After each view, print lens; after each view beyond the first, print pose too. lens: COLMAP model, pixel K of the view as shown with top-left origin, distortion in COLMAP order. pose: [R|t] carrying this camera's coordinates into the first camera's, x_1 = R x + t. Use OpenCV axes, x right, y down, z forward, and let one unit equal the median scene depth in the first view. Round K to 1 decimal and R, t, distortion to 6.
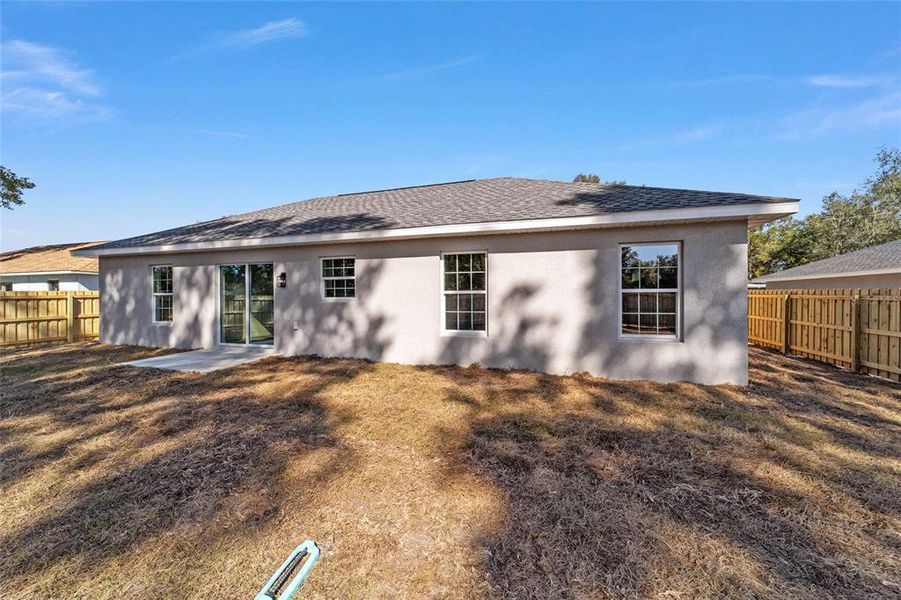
lens RADIAL K [[348.7, 0, 435.5], [0, 348.7, 309.2], [0, 0, 1]] dist [-0.005970, 0.000879]
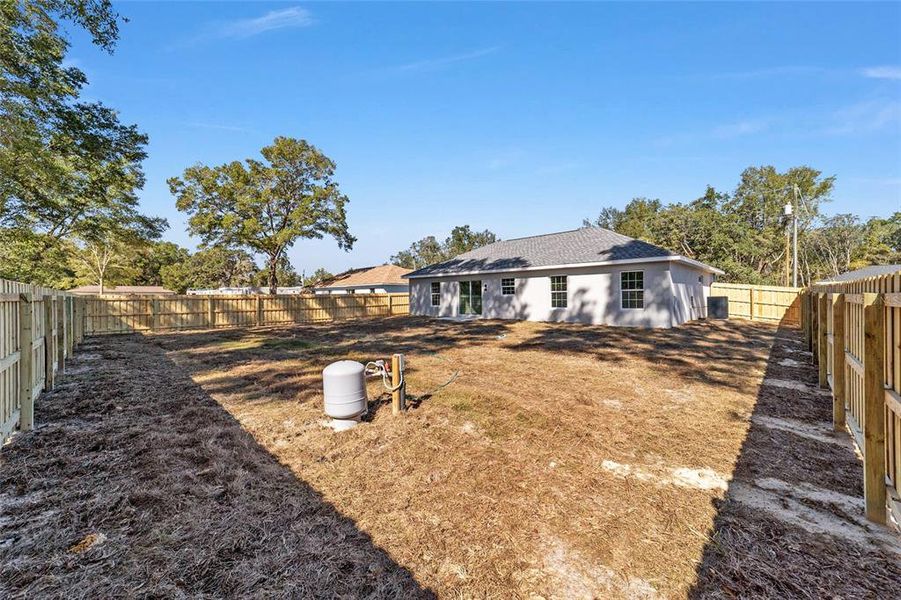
lens RADIAL K [[335.8, 0, 454.9], [0, 335.8, 301.8], [0, 0, 1]] dist [0.017405, 0.000051]
pose [[0.908984, -0.006357, -0.416782, 0.351453], [0.002239, 0.999944, -0.010369, 0.039871], [0.416824, 0.008492, 0.908947, -1.257246]]
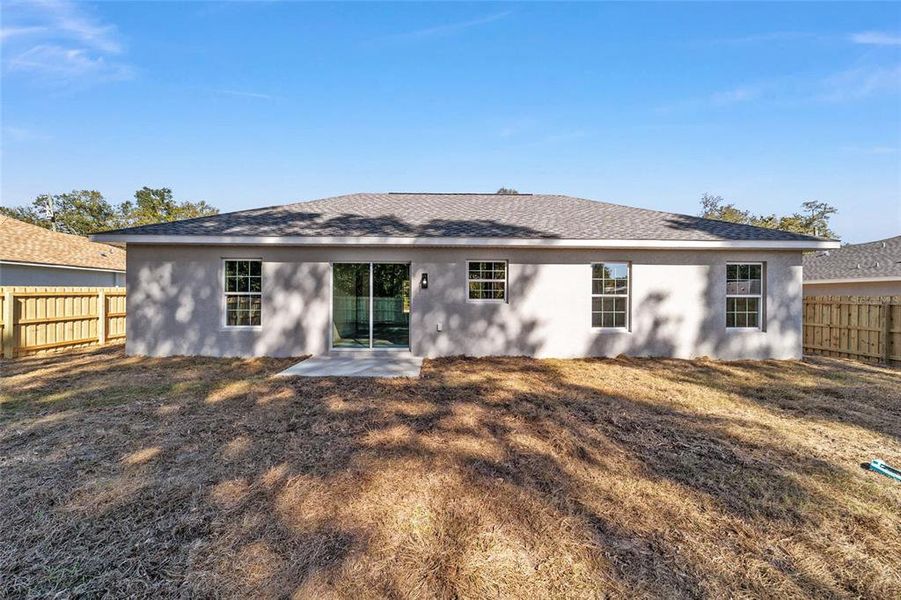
lens RADIAL K [[348.7, 0, 448.6], [0, 348.7, 300.5], [0, 0, 1]] dist [-0.005970, 0.000879]
pose [[0.943554, 0.002509, 0.331209, -0.729475], [0.004450, 0.999785, -0.020251, -0.009020], [-0.331189, 0.020582, 0.943340, 0.049628]]
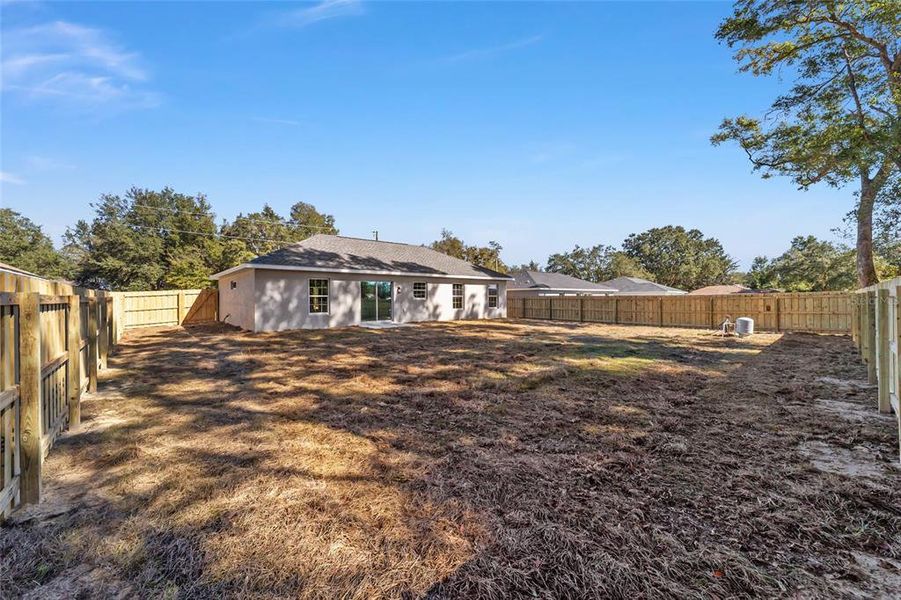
lens RADIAL K [[345.2, 0, 446.8], [0, 345.2, 299.2], [0, 0, 1]] dist [-0.001495, 0.000303]
pose [[0.508410, -0.006192, 0.861093, -2.337982], [0.027157, 0.999592, -0.008847, 0.002311], [-0.860687, 0.027882, 0.508370, -0.428217]]
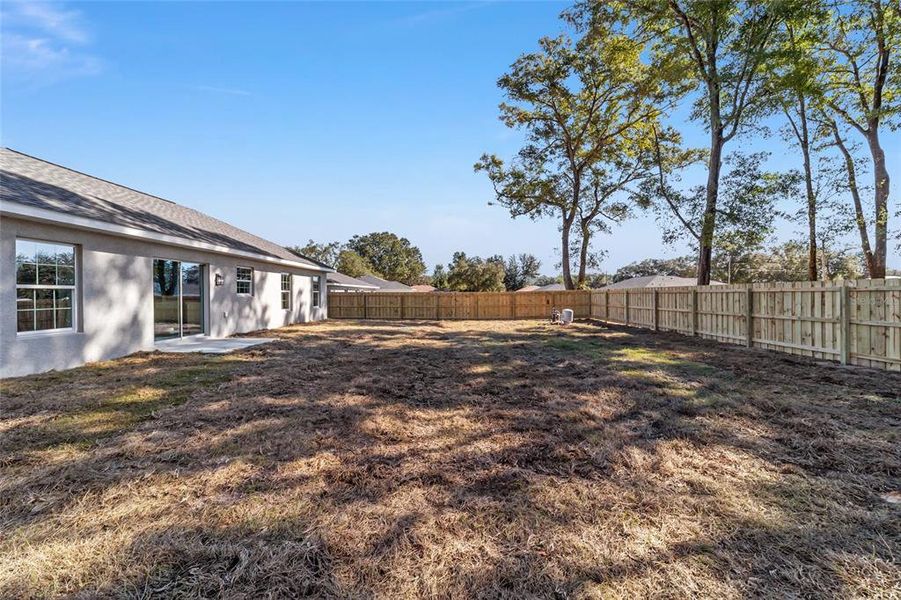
lens RADIAL K [[348.7, 0, 443.5], [0, 348.7, 292.7], [0, 0, 1]] dist [-0.005970, 0.000879]
pose [[-0.290195, 0.005768, 0.956950, -2.003466], [0.028619, 0.999587, 0.002653, -0.016973], [-0.956539, 0.028157, -0.290241, 0.615743]]
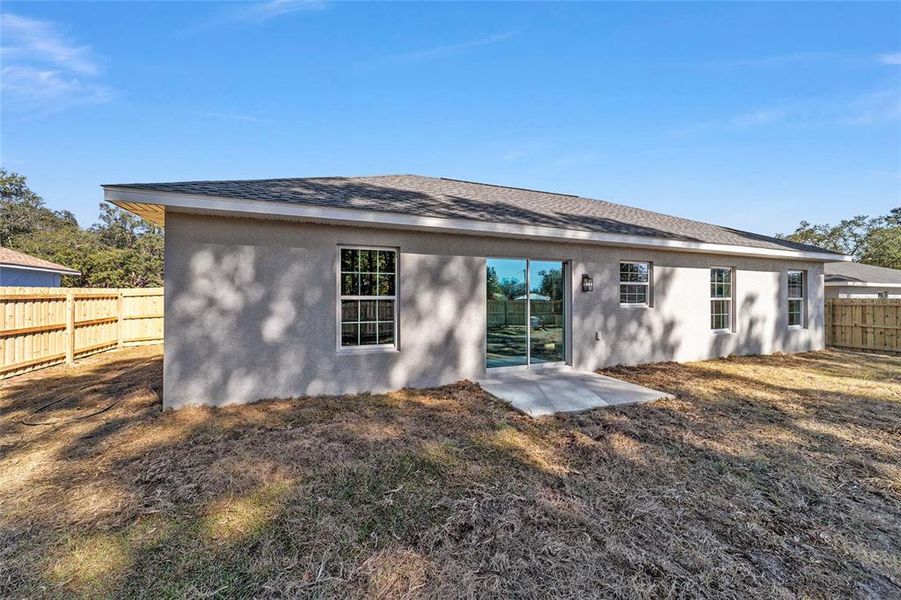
lens RADIAL K [[334.5, 0, 449.1], [0, 334.5, 299.7], [0, 0, 1]] dist [0.000682, 0.000315]
pose [[0.777160, -0.001715, 0.629301, -1.270664], [0.013513, 0.999811, -0.013963, -0.036508], [-0.629158, 0.019355, 0.777036, 0.597255]]
